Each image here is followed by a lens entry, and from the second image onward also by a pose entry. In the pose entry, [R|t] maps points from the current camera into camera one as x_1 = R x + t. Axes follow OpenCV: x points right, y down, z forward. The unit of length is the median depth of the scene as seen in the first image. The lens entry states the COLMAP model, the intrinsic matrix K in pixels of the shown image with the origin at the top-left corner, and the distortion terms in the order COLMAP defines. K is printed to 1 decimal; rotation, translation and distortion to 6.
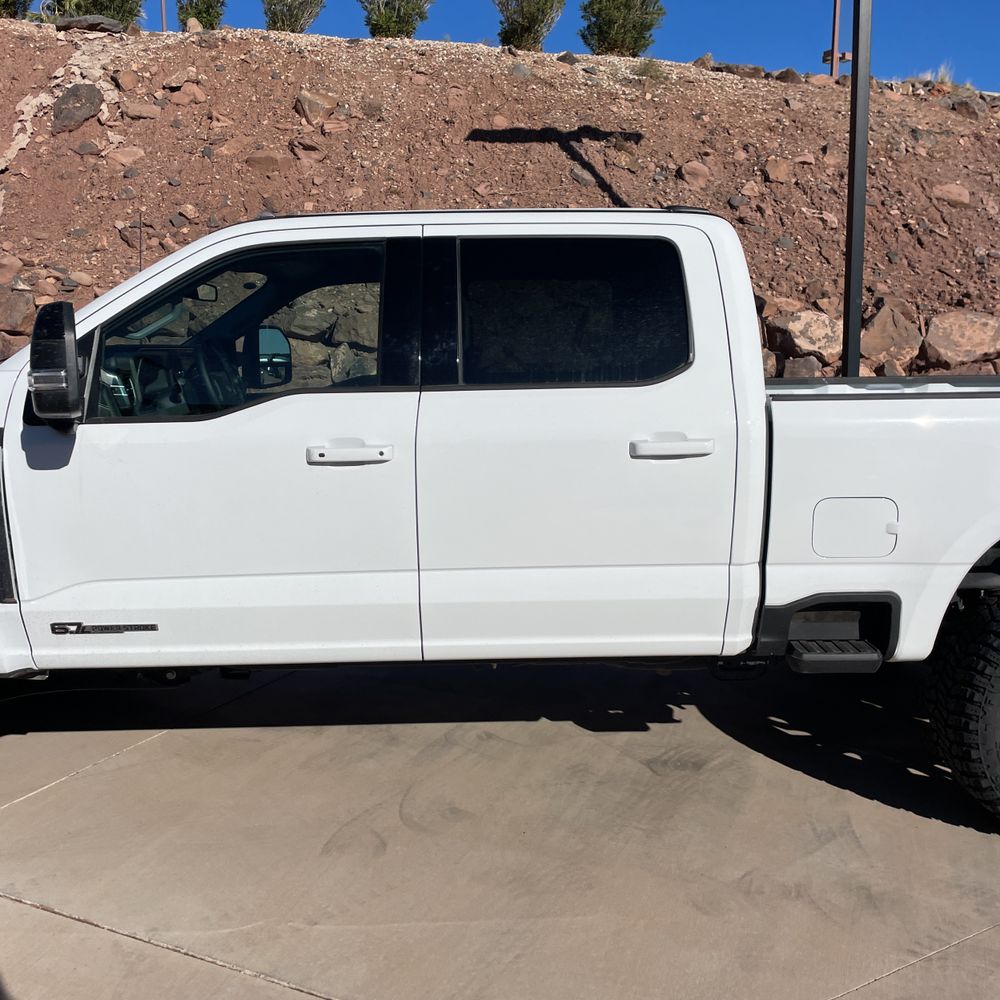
lens RADIAL K [[1009.9, 0, 523.0], [0, 1009.9, 496.9], [0, 0, 1]] dist [0.032663, 0.000000]
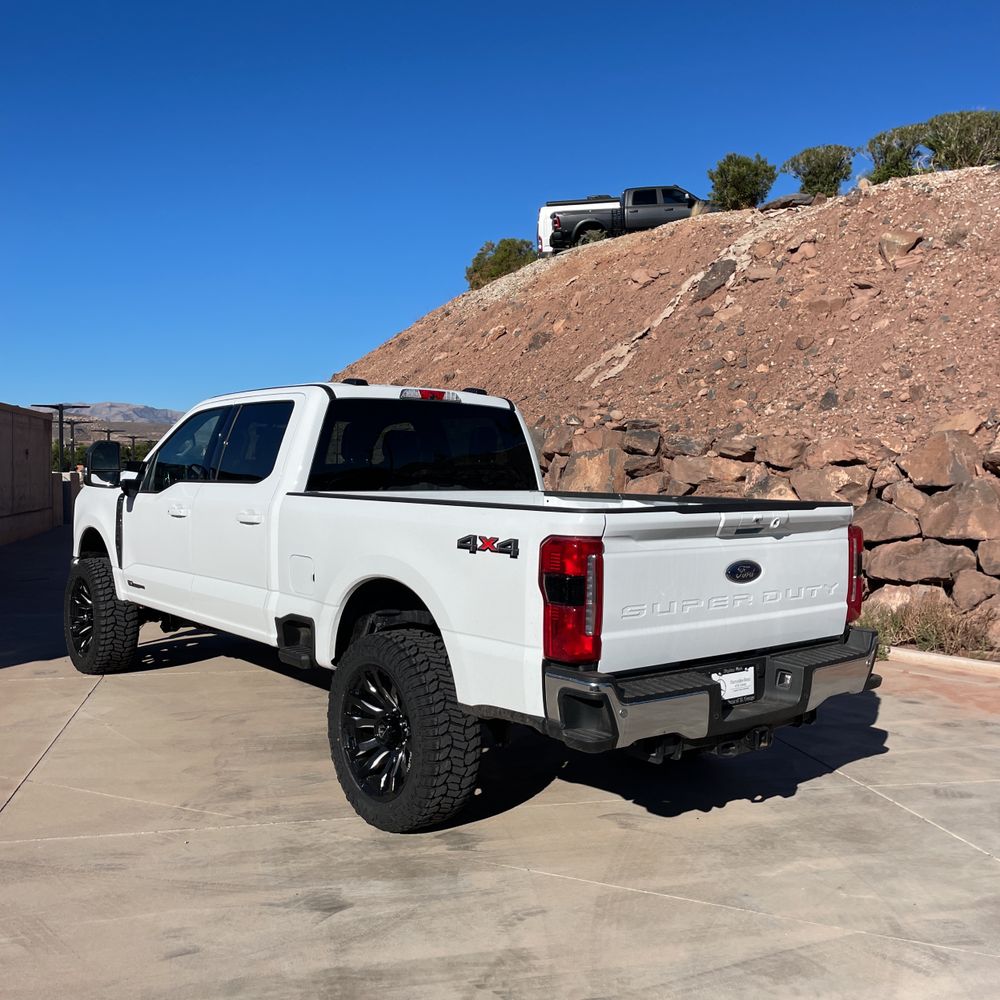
lens RADIAL K [[1009.9, 0, 492.6], [0, 1009.9, 490.4], [0, 0, 1]] dist [0.032663, 0.000000]
pose [[0.602967, 0.033846, -0.797048, 0.421631], [-0.132302, 0.989507, -0.058068, -0.011083], [0.786719, 0.140464, 0.601118, 0.060225]]
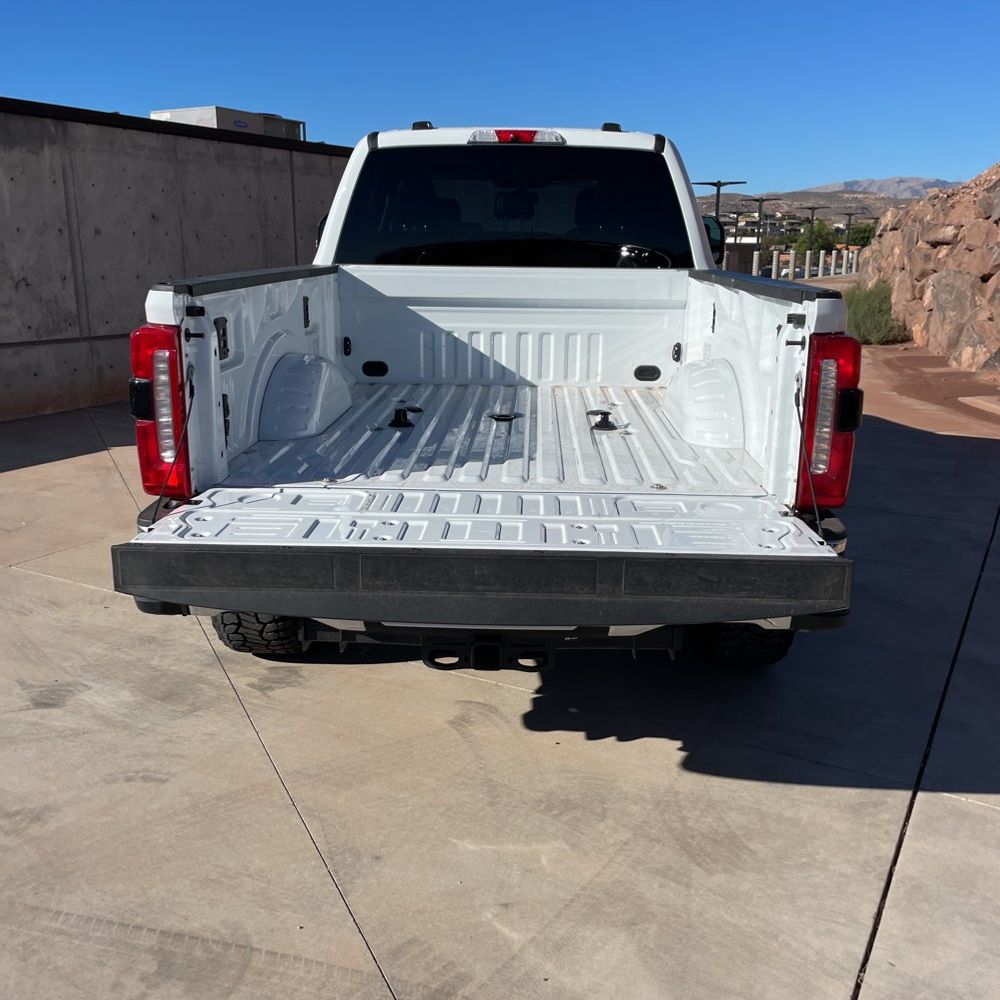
lens RADIAL K [[1009.9, 0, 501.5], [0, 1009.9, 502.3], [0, 0, 1]] dist [0.032663, 0.000000]
pose [[-0.074147, 0.257764, -0.963359, 0.397988], [-0.153362, 0.951579, 0.266416, -0.102612], [0.985384, 0.167497, -0.031026, 0.718944]]
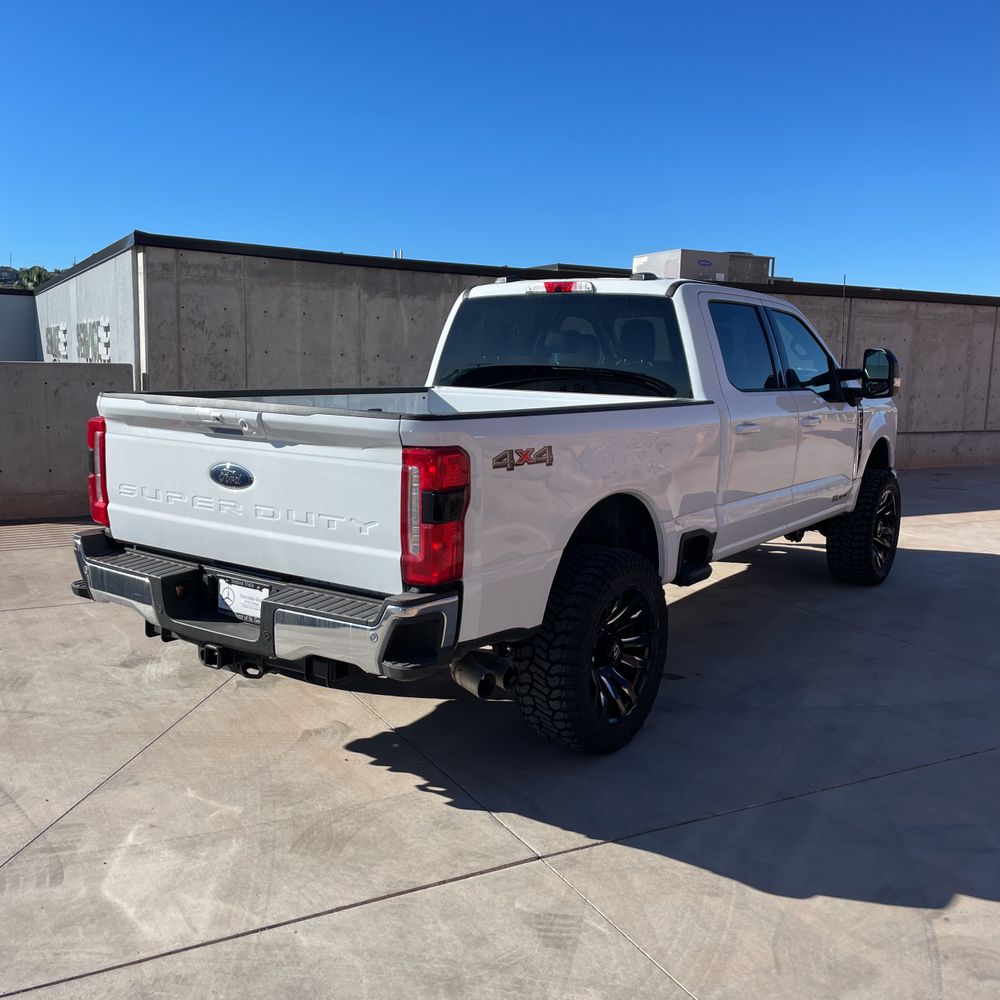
lens RADIAL K [[1009.9, 0, 508.2], [0, 1009.9, 502.2], [0, 0, 1]] dist [0.032663, 0.000000]
pose [[-0.600031, 0.108678, -0.792560, 0.360742], [-0.136777, 0.962204, 0.235491, -0.193672], [0.788197, 0.249706, -0.562487, 1.238713]]
